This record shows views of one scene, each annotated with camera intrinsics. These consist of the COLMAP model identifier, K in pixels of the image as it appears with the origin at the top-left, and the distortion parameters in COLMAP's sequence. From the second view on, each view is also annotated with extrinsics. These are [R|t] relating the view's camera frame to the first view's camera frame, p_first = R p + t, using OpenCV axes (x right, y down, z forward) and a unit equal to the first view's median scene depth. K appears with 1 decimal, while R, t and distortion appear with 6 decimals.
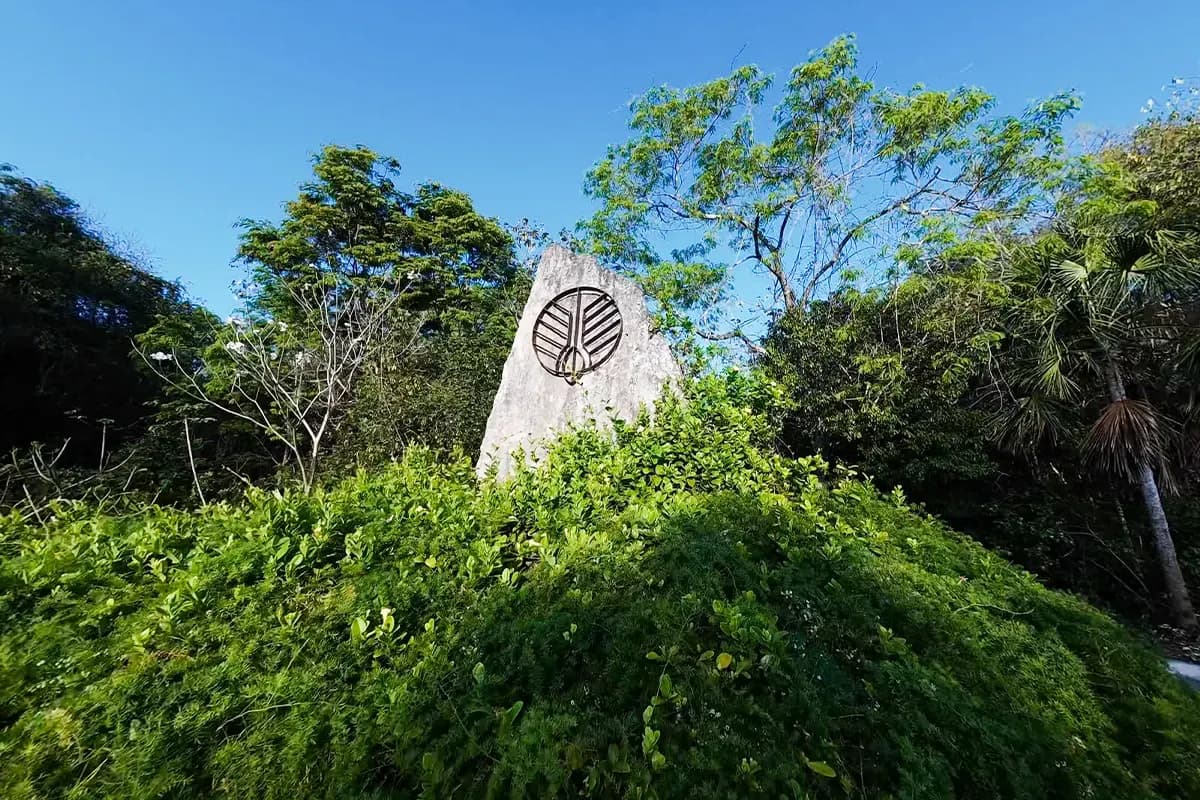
lens RADIAL K [[551.7, 0, 569.6], [0, 551.7, 403.1], [0, 0, 1]] dist [-0.000417, 0.000464]
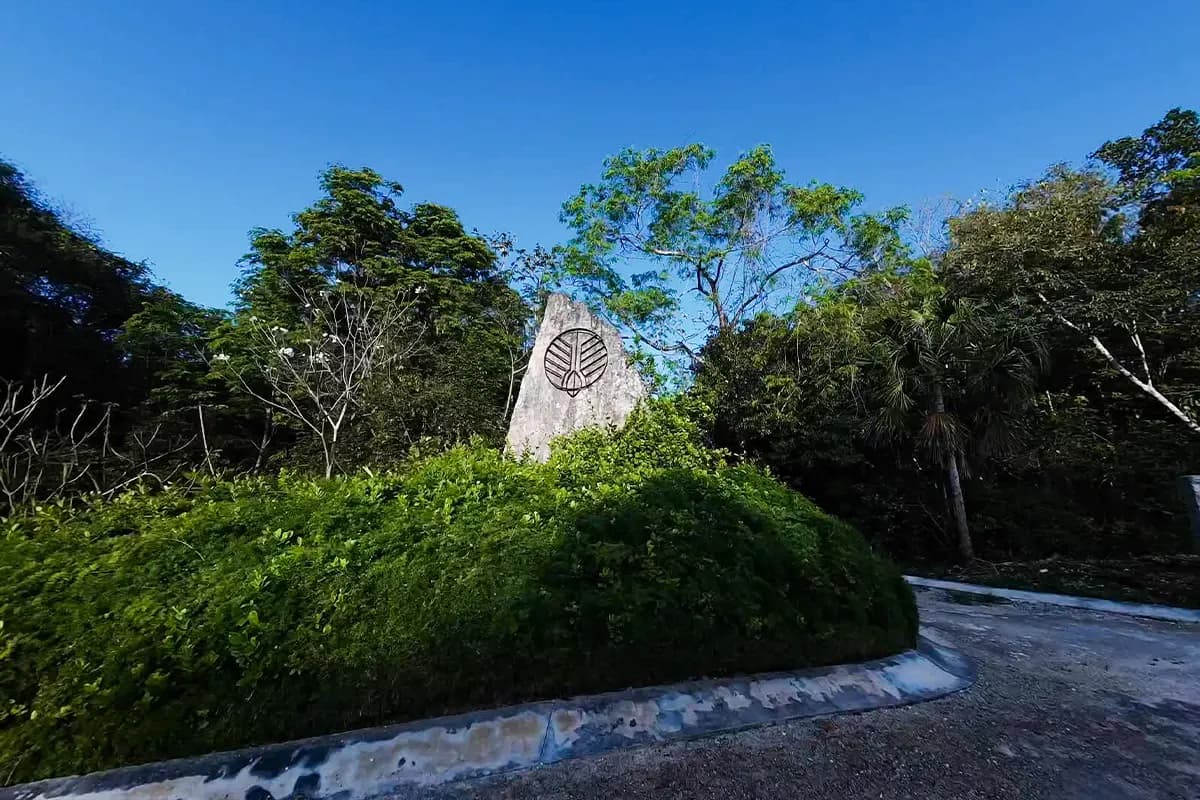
lens RADIAL K [[524.0, 0, 600.0], [0, 524.0, 400.0], [0, 0, 1]] dist [-0.000470, -0.000129]
pose [[0.989034, 0.028699, 0.144870, -0.112440], [-0.030397, 0.999493, 0.009518, -0.036097], [-0.144523, -0.013818, 0.989405, -0.347672]]
